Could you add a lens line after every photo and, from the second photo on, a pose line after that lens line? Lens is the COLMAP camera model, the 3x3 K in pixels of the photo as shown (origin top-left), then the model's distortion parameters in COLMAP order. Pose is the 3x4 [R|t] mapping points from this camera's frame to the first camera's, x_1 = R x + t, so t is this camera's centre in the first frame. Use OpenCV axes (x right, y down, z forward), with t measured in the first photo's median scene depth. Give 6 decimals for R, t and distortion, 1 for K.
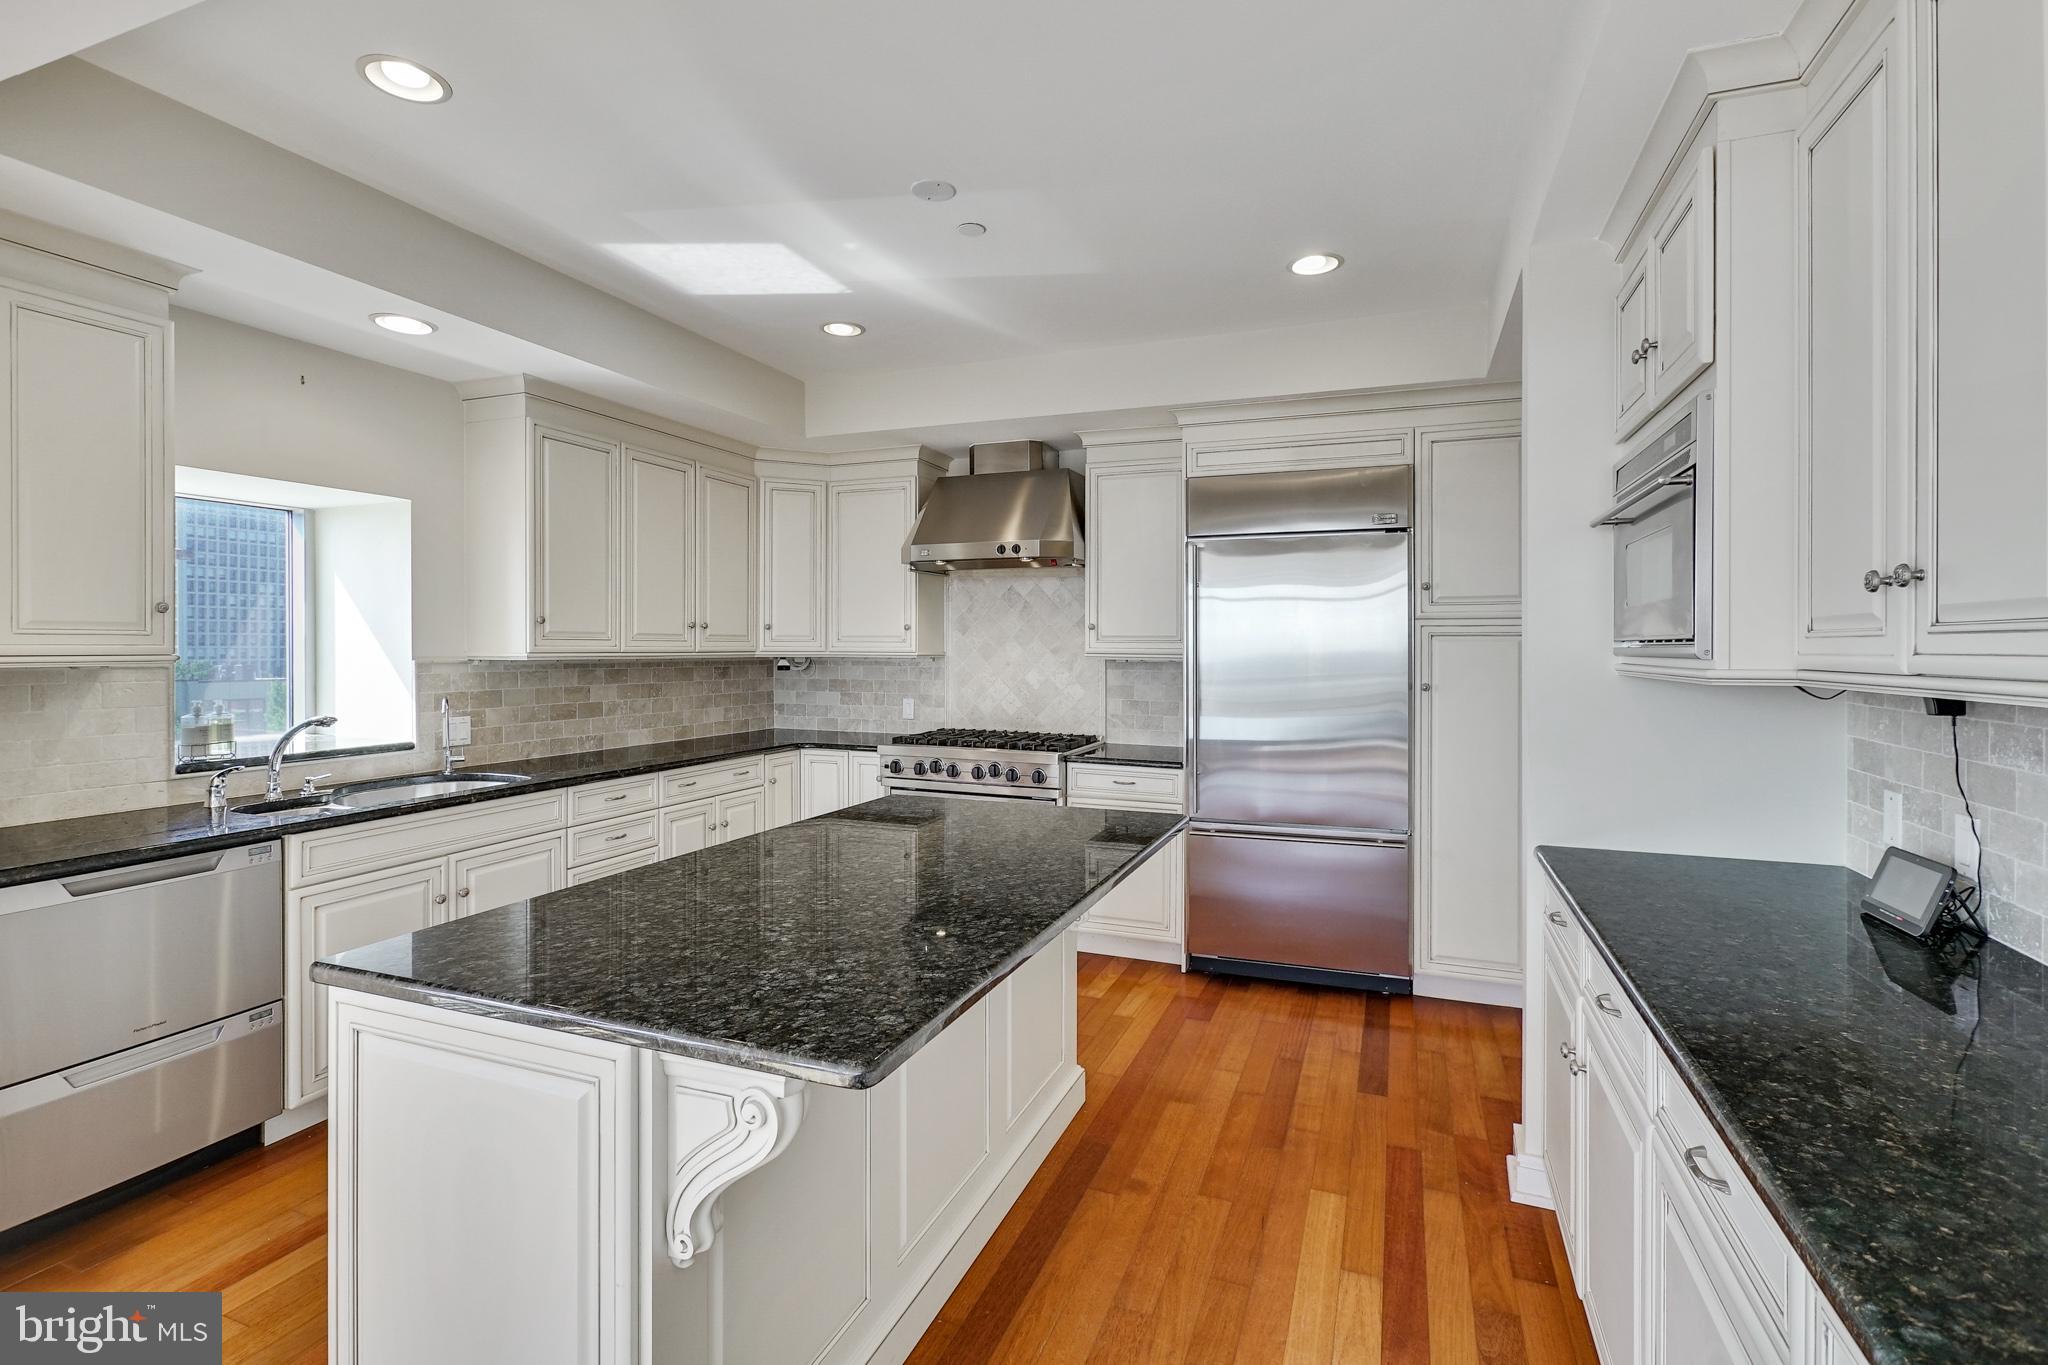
lens RADIAL K [[934.7, 0, 1041.9], [0, 934.7, 647.2], [0, 0, 1]] dist [-0.001623, 0.000227]
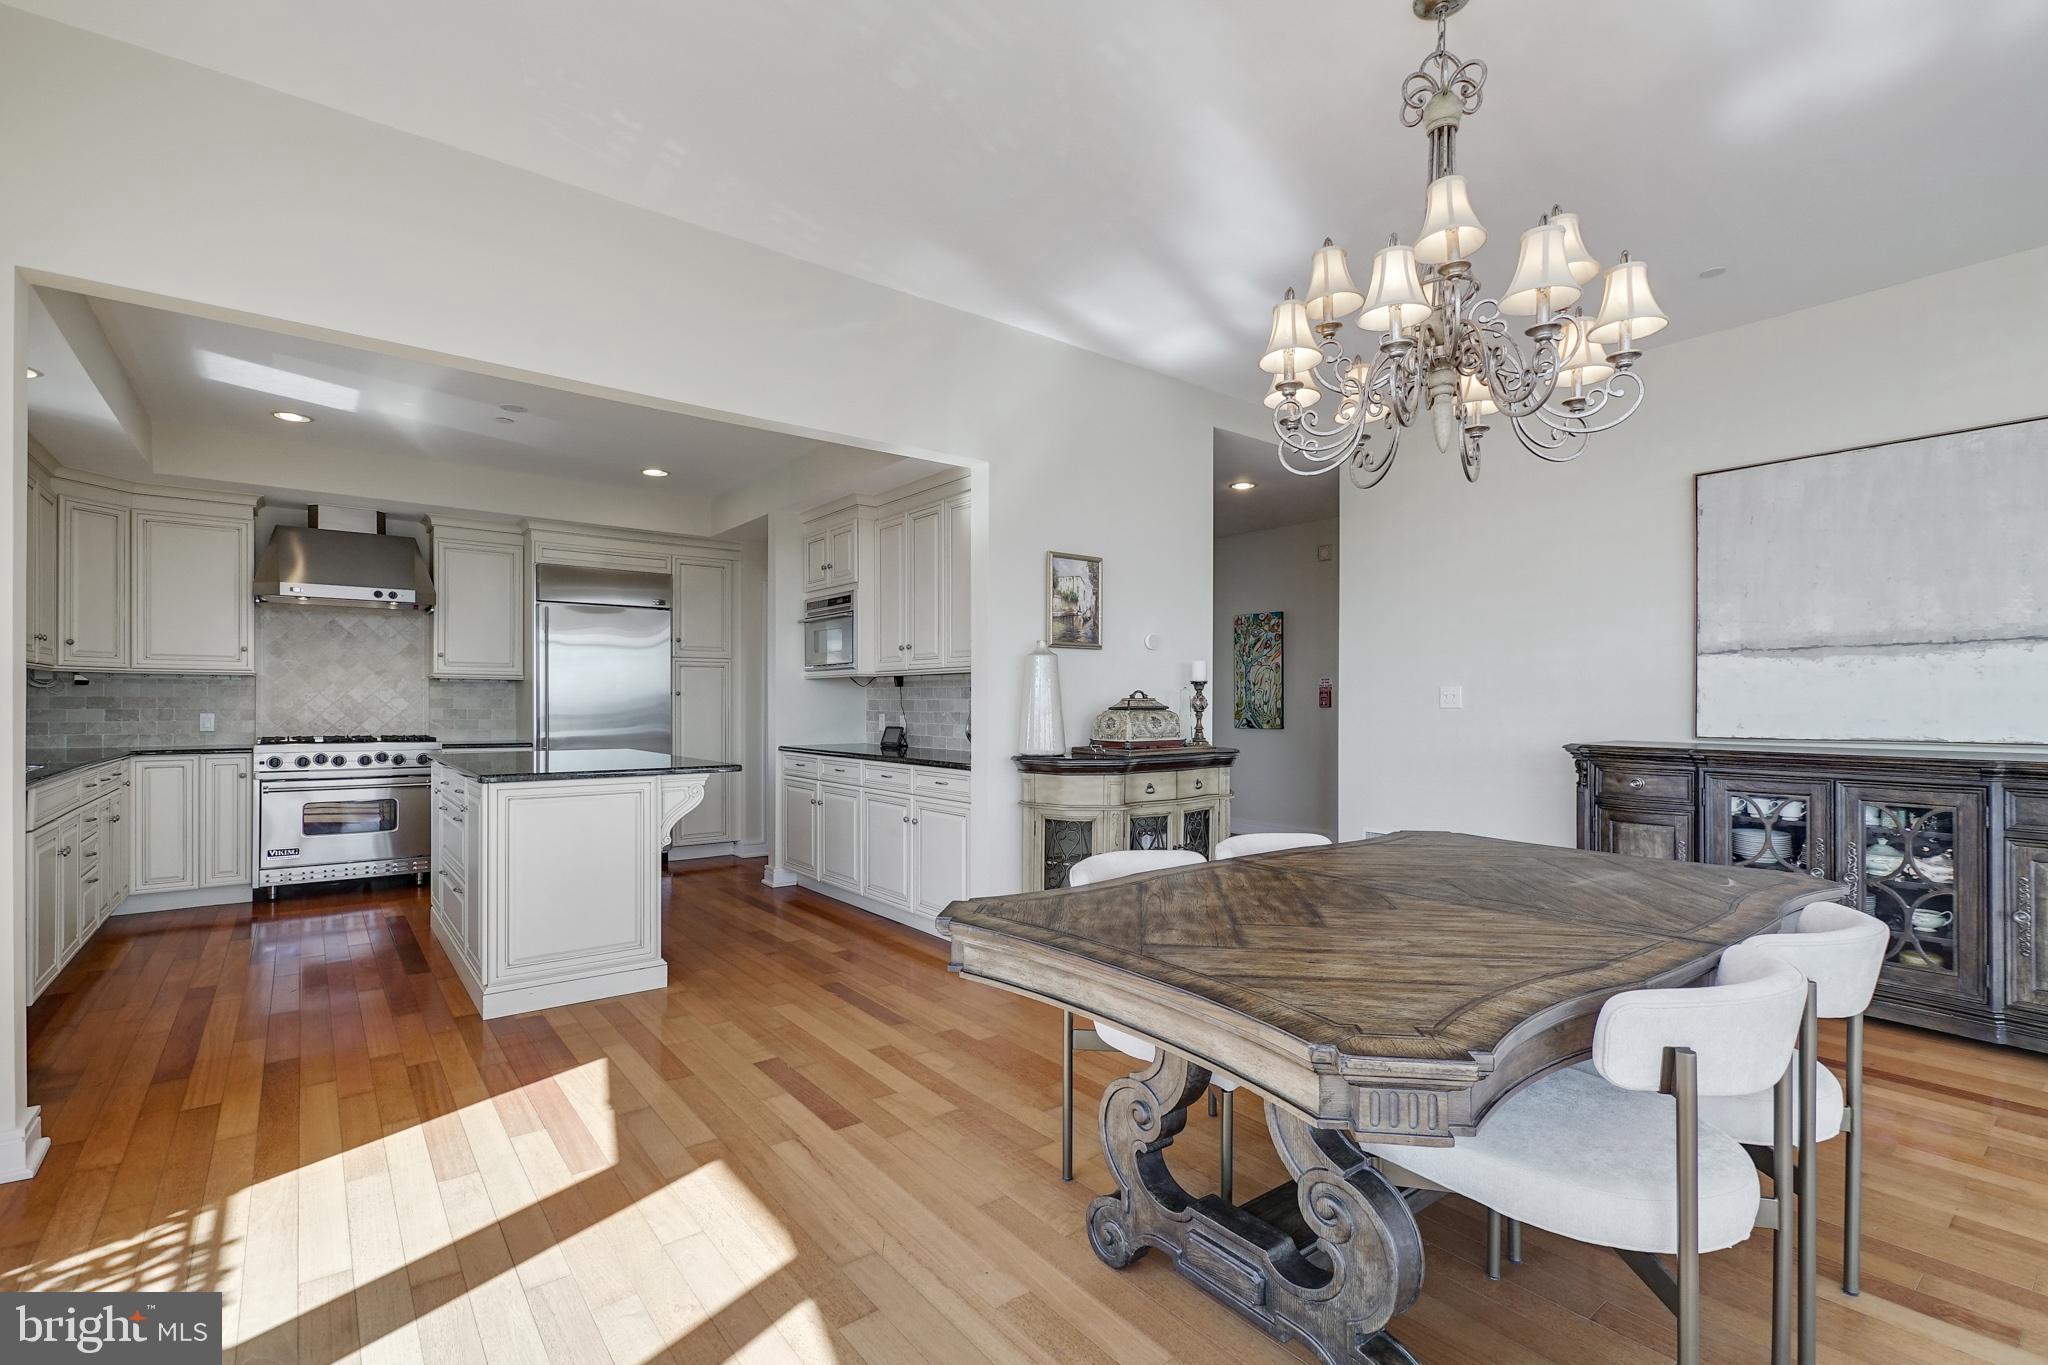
lens RADIAL K [[934.7, 0, 1020.2], [0, 934.7, 692.8], [0, 0, 1]] dist [-0.001623, 0.000227]
pose [[0.513352, 0.008718, 0.858134, -0.745815], [0.000899, 0.999942, -0.010696, 0.054052], [-0.858178, 0.006262, 0.513315, -0.493065]]
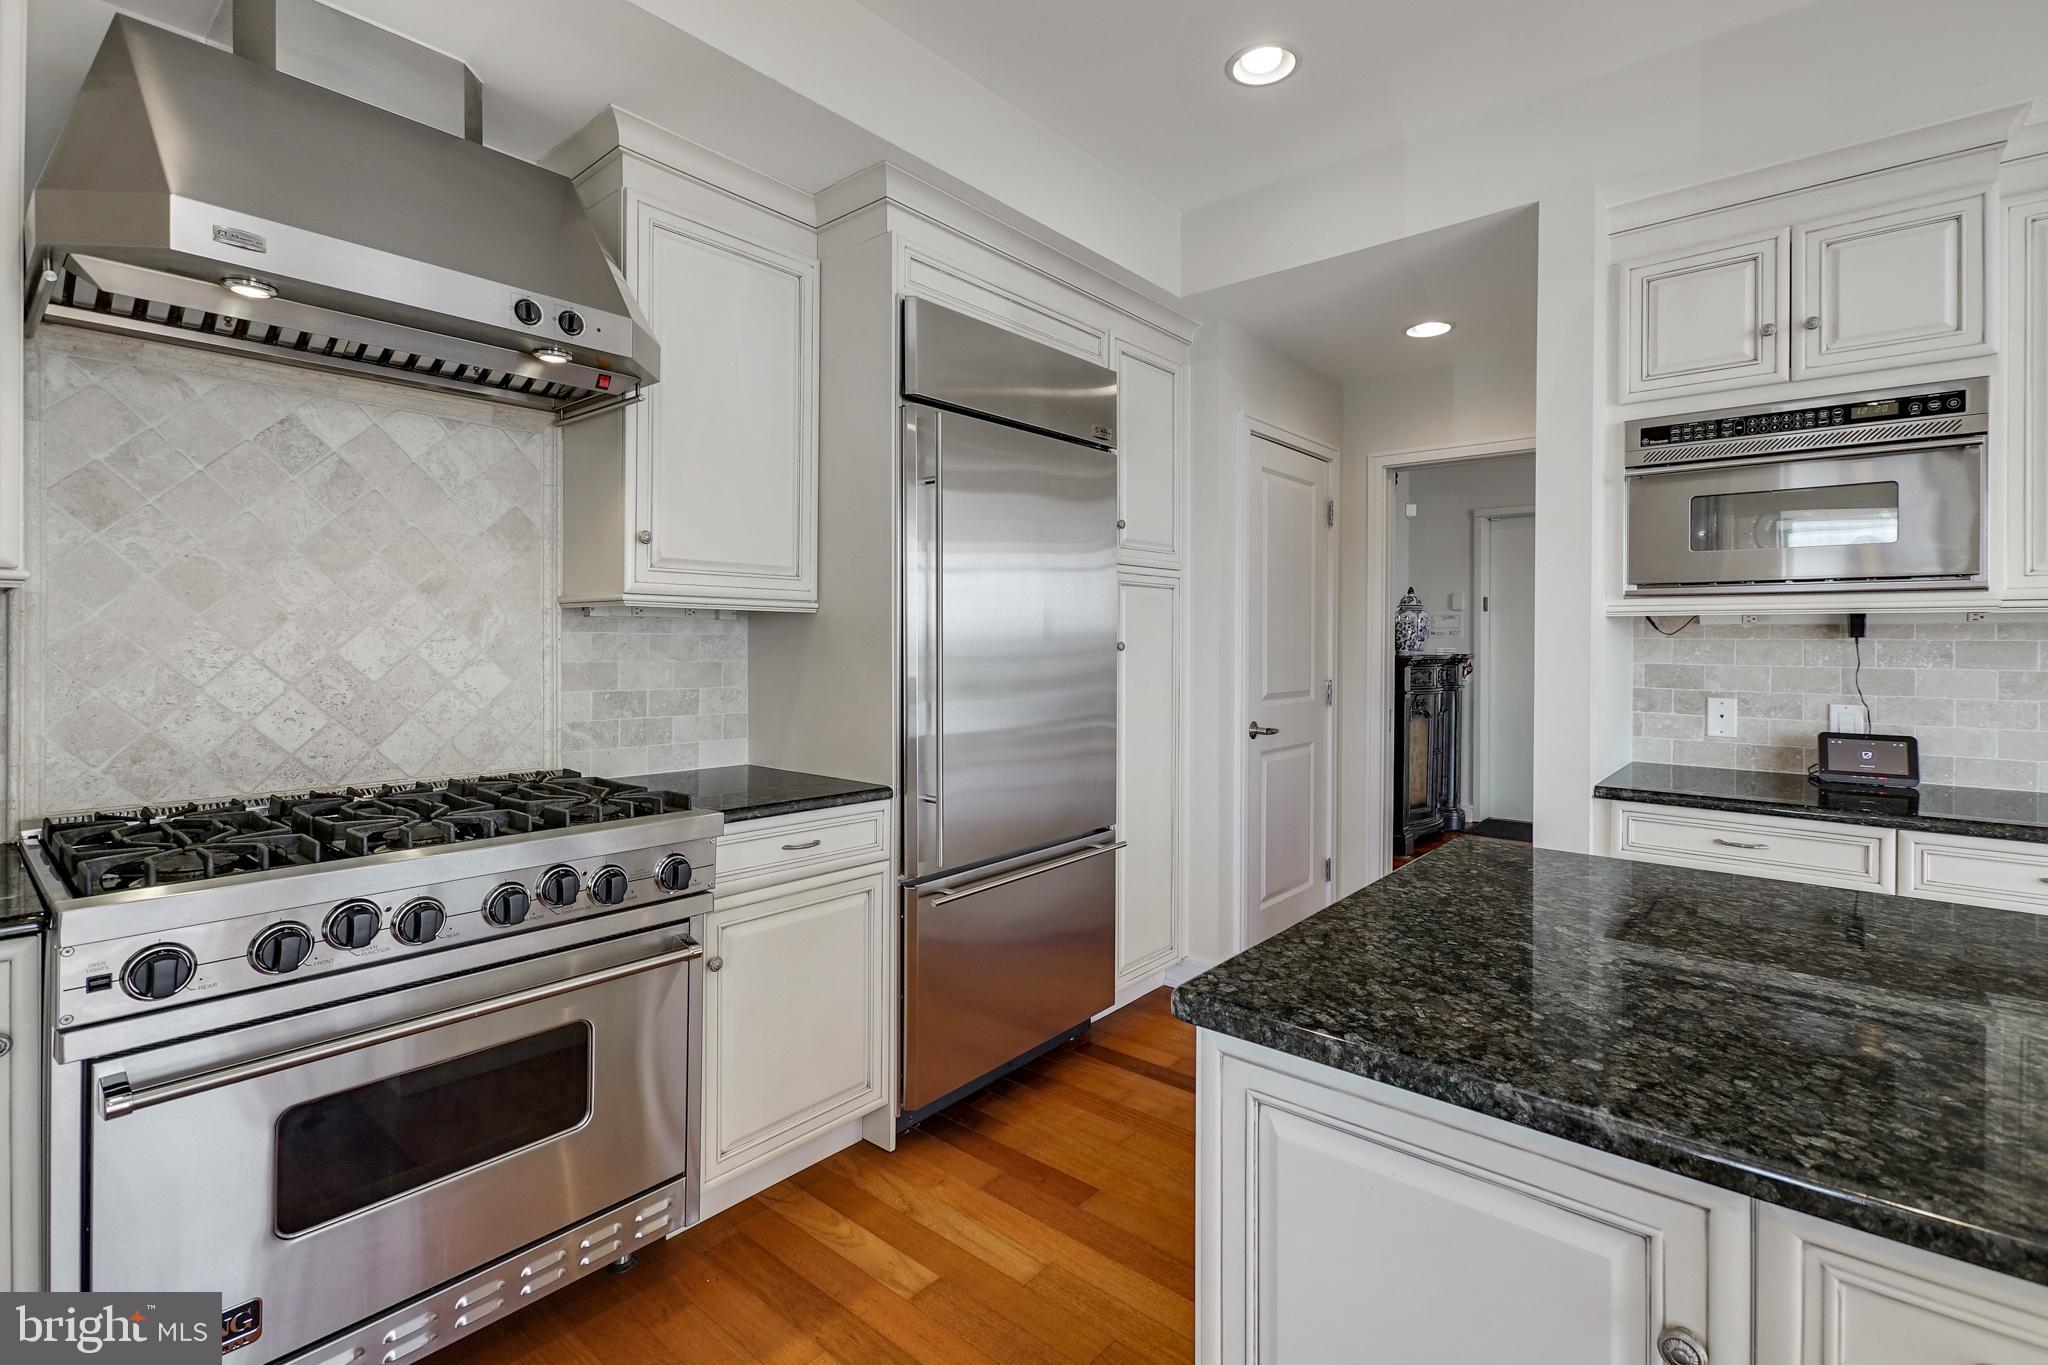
lens RADIAL K [[934.7, 0, 1007.4], [0, 934.7, 635.8], [0, 0, 1]] dist [-0.001623, 0.000227]
pose [[0.331428, 0.004820, 0.943468, -0.353197], [-0.001755, 0.999988, -0.004493, 0.031684], [-0.943479, -0.000167, 0.331433, 0.710235]]
